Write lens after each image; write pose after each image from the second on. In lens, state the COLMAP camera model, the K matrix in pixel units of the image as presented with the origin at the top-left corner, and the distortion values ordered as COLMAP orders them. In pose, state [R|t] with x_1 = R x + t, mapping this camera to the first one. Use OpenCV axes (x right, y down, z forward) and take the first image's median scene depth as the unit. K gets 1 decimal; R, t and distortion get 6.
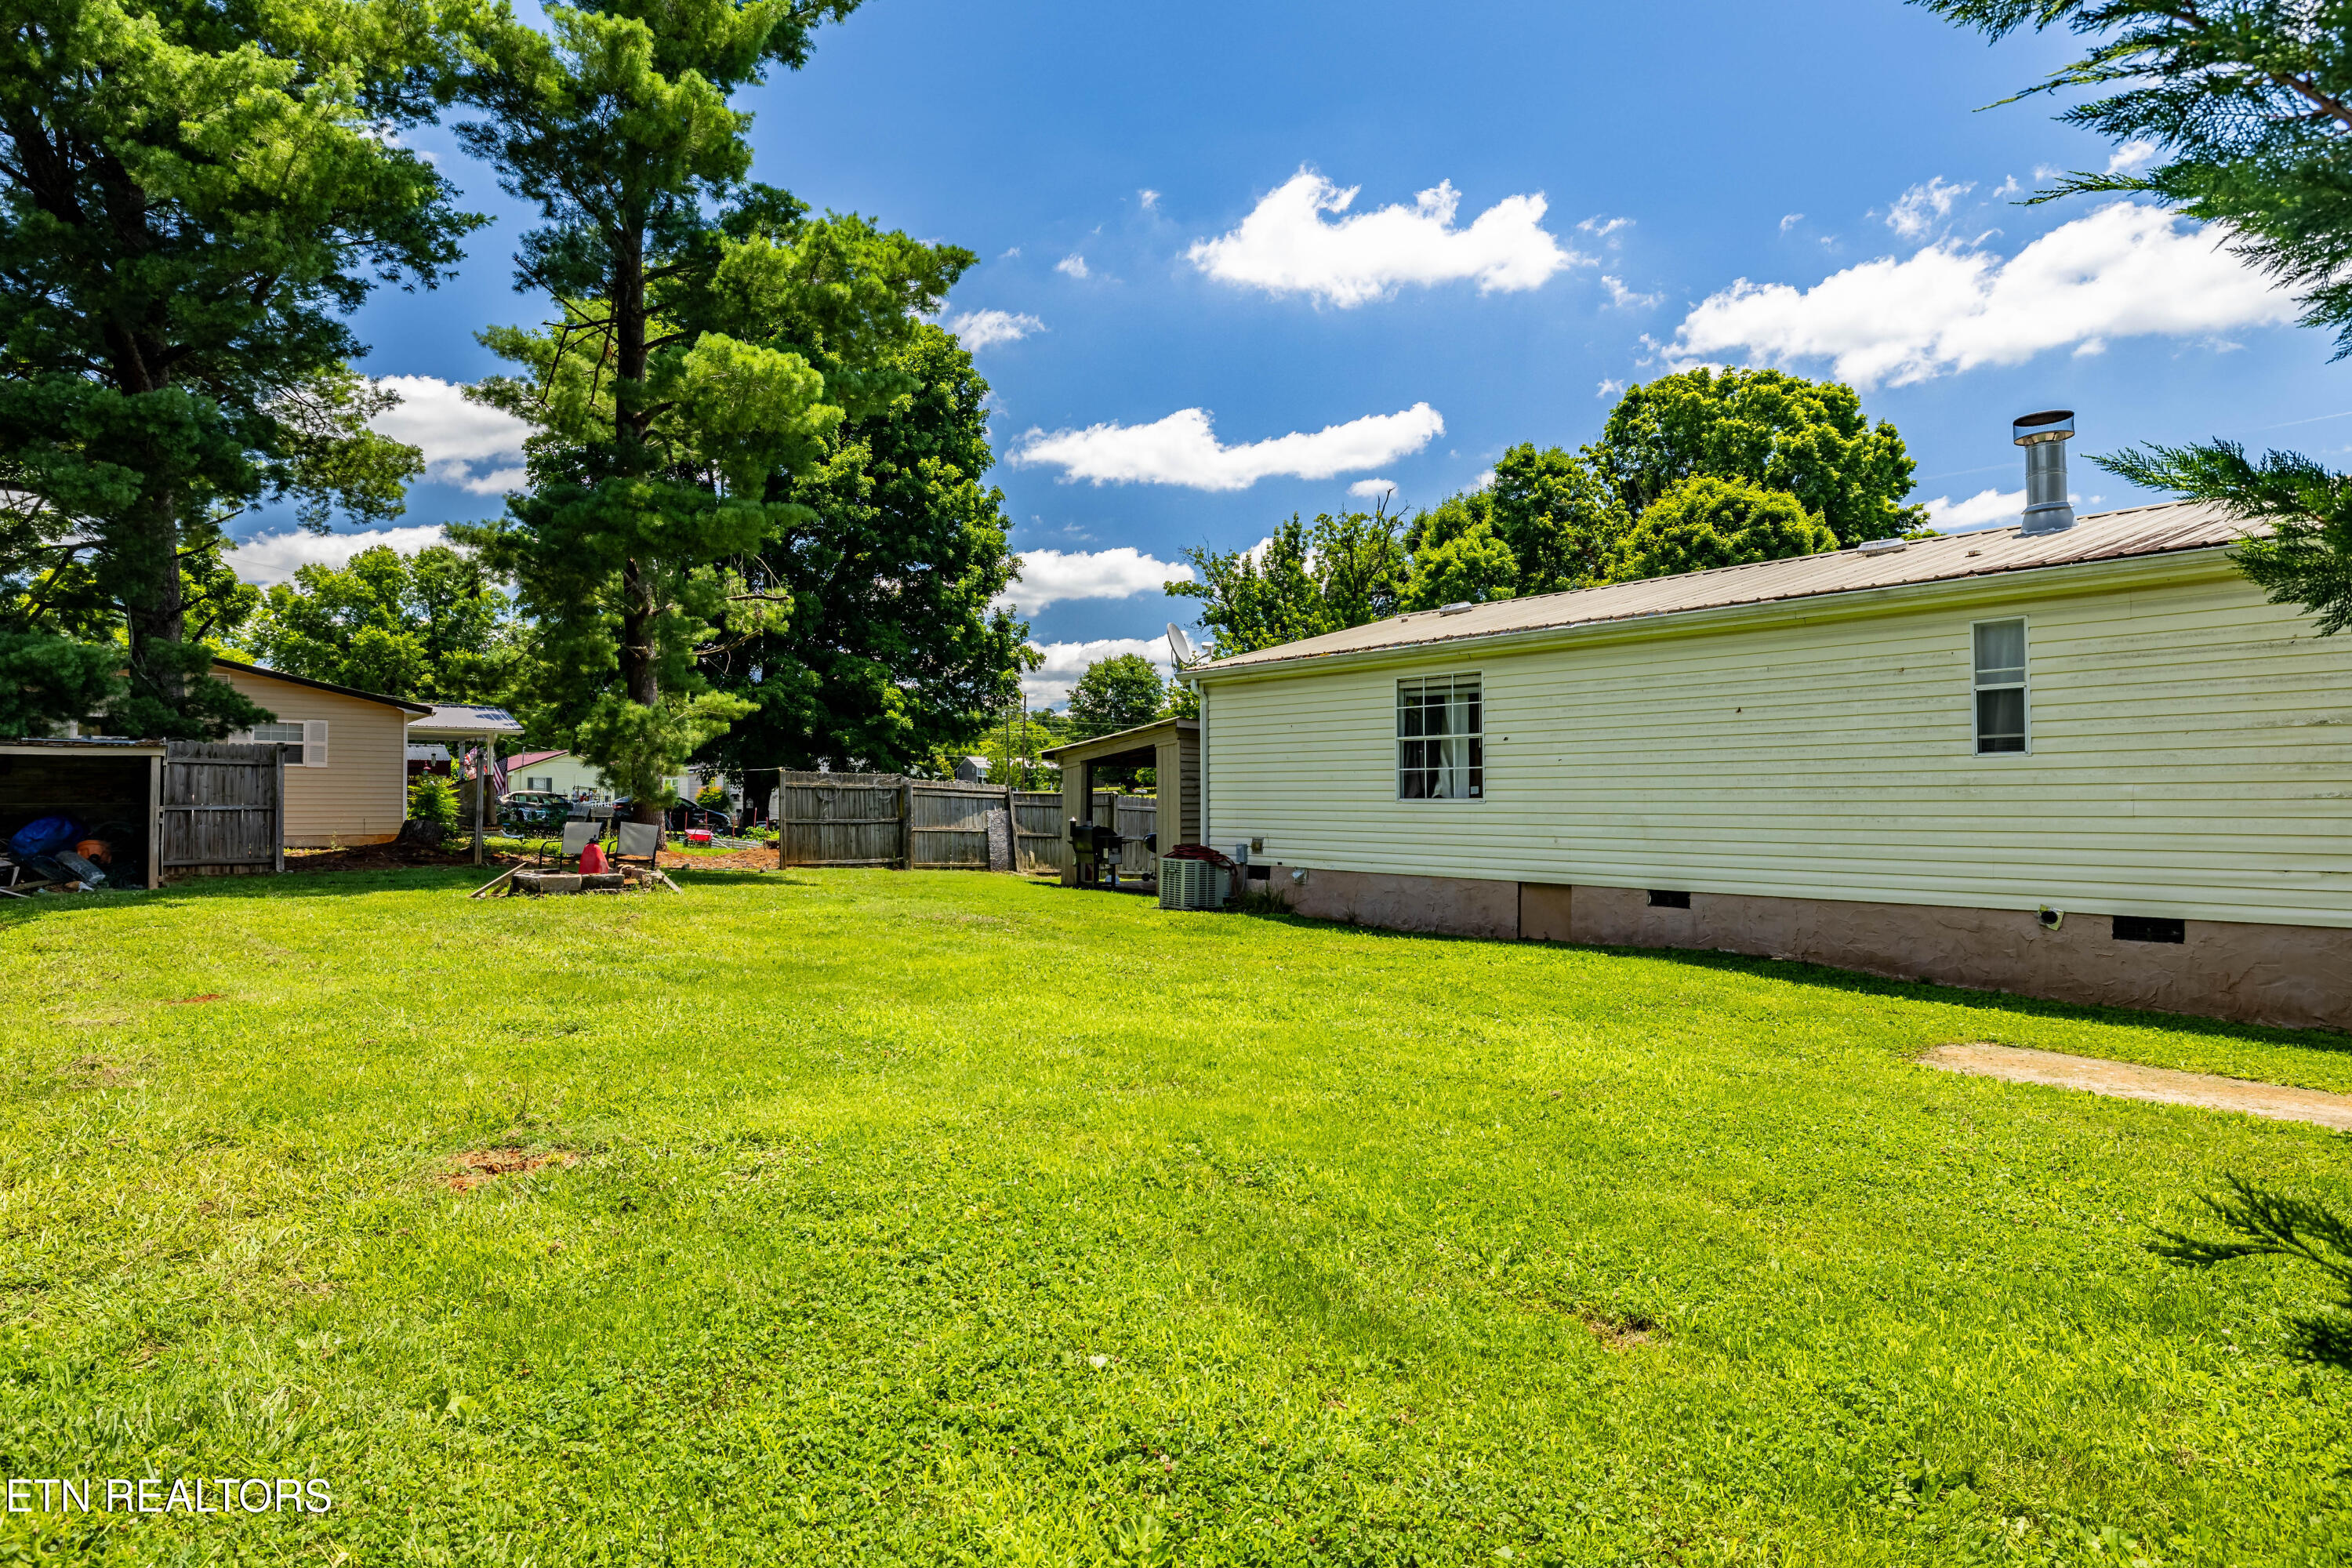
lens RADIAL K [[1349.9, 0, 1177.1], [0, 1349.9, 782.9], [0, 0, 1]] dist [-0.000505, -0.000053]
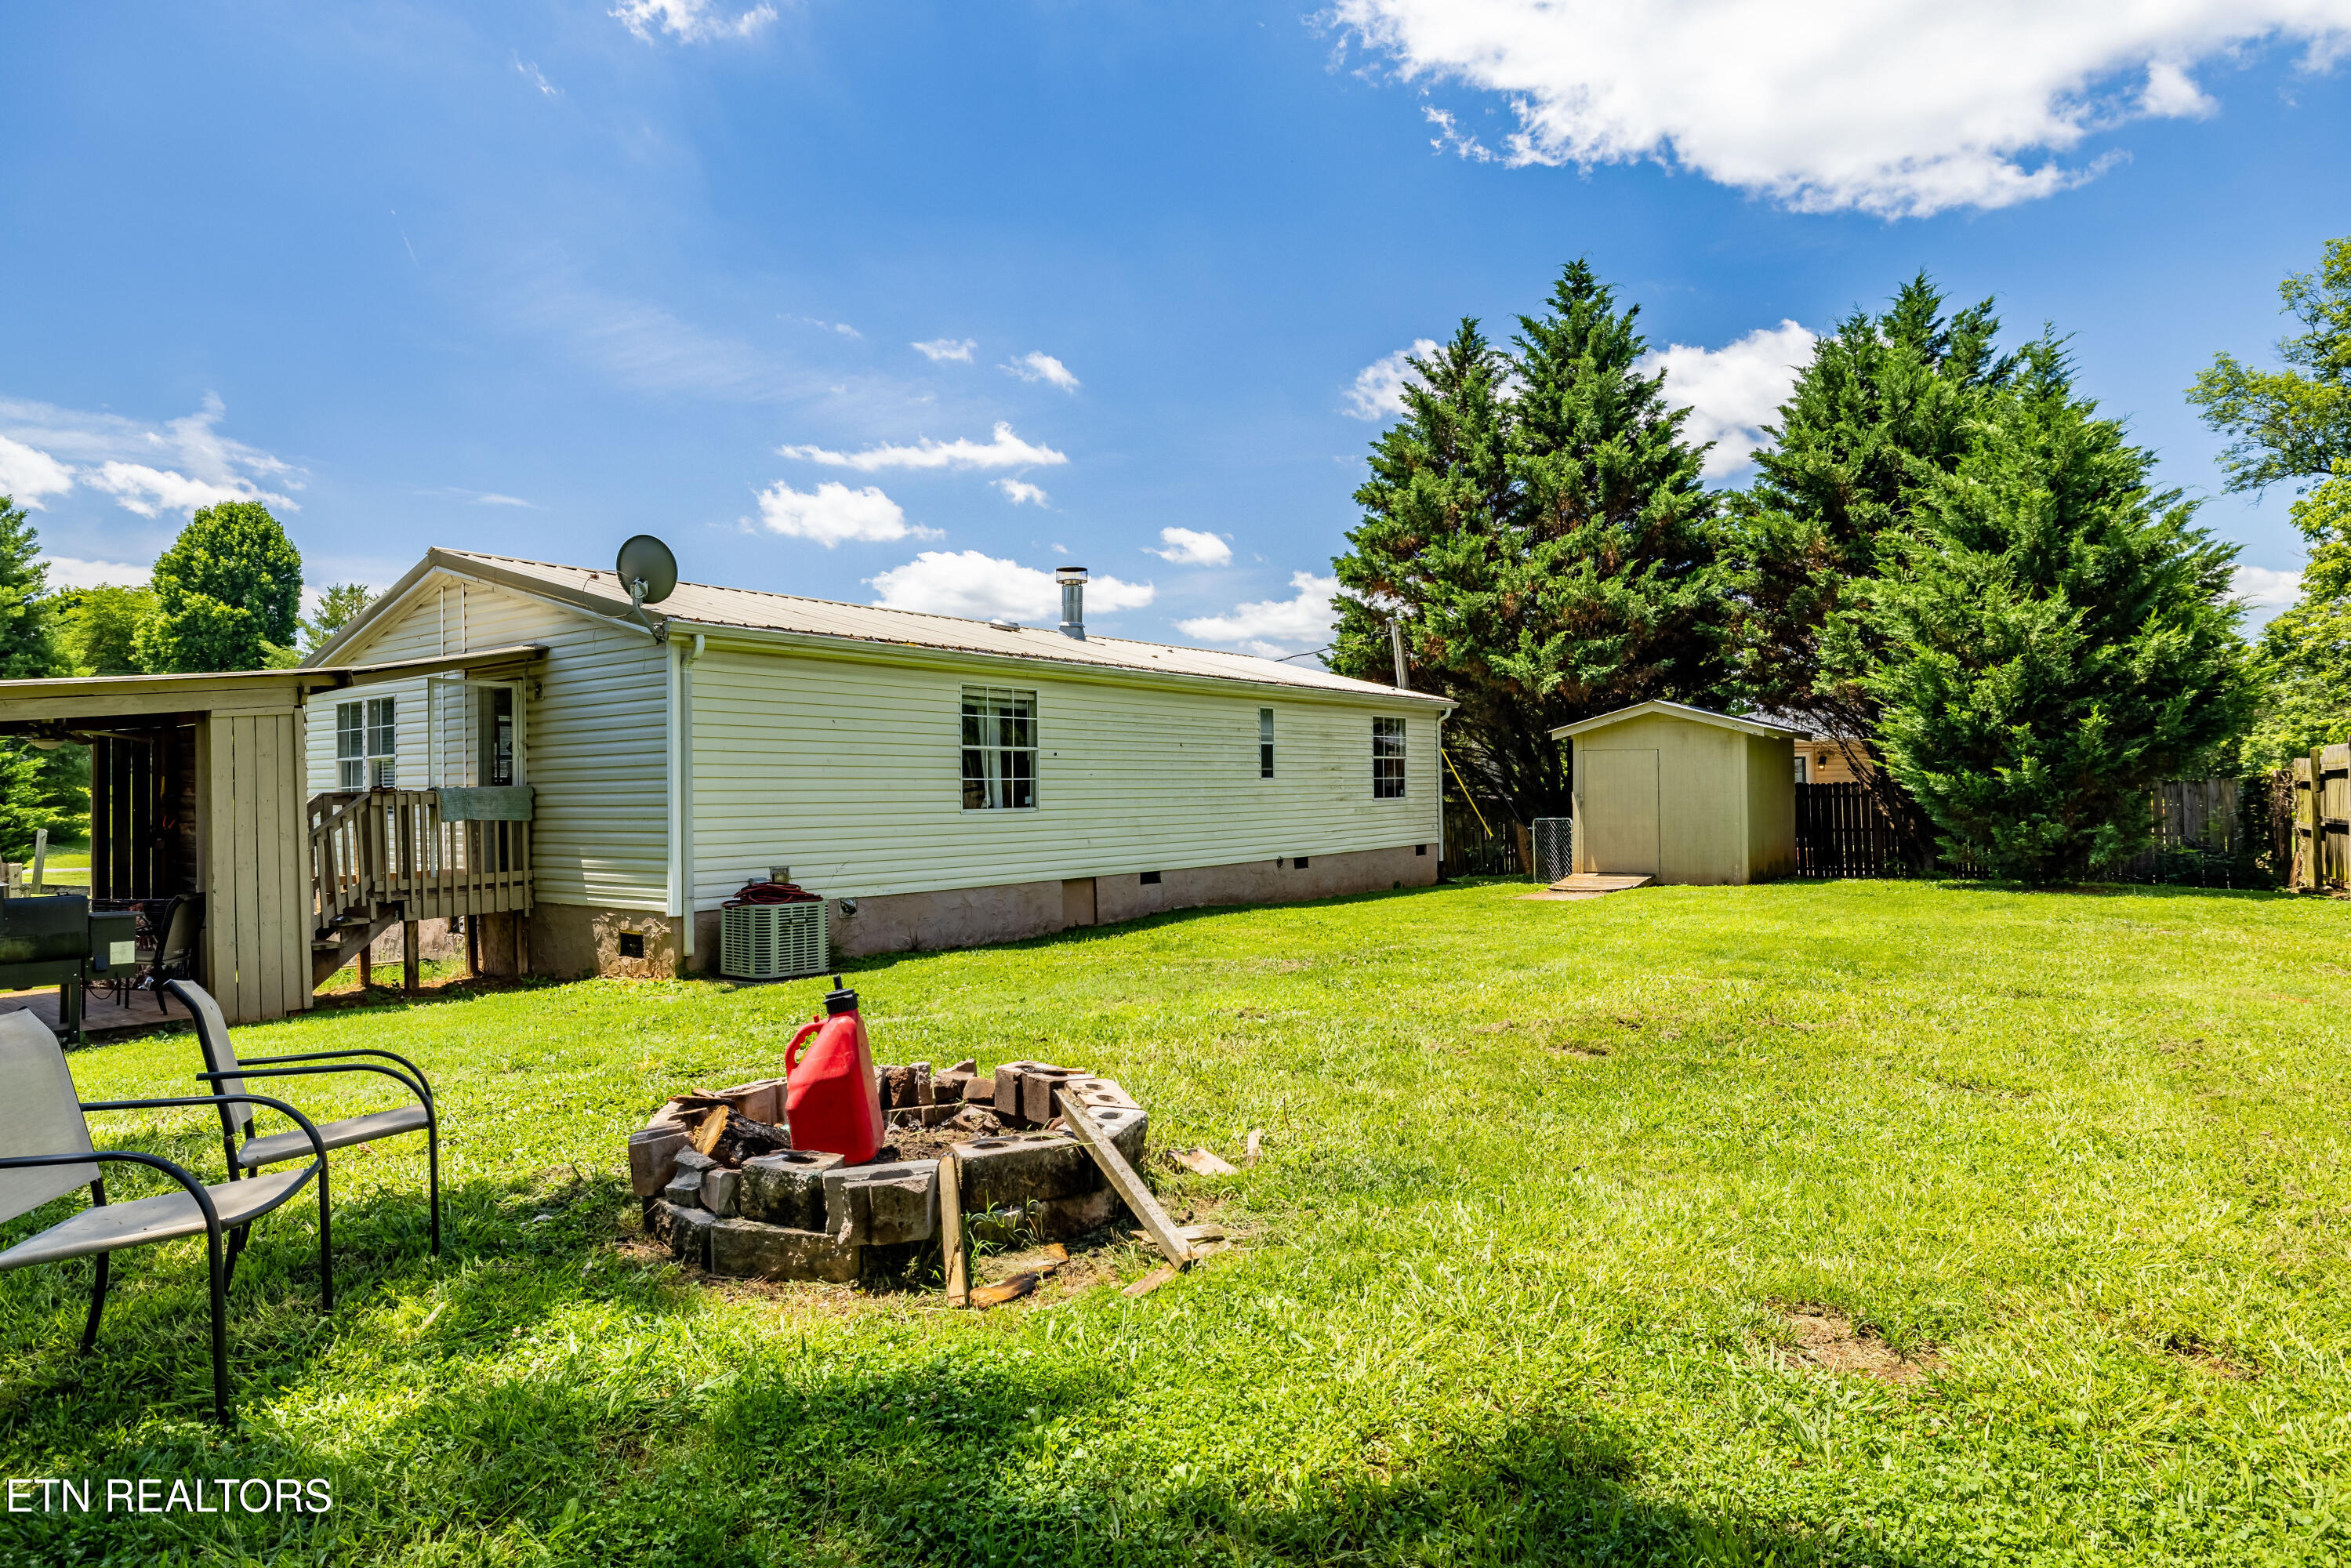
lens RADIAL K [[1349.4, 0, 1176.6], [0, 1349.4, 790.9], [0, 0, 1]] dist [-0.000505, -0.000053]
pose [[-0.272695, -0.000784, 0.962100, -0.955706], [-0.003280, 0.999995, -0.000114, -0.002525], [-0.962095, -0.003187, -0.272696, 1.334619]]
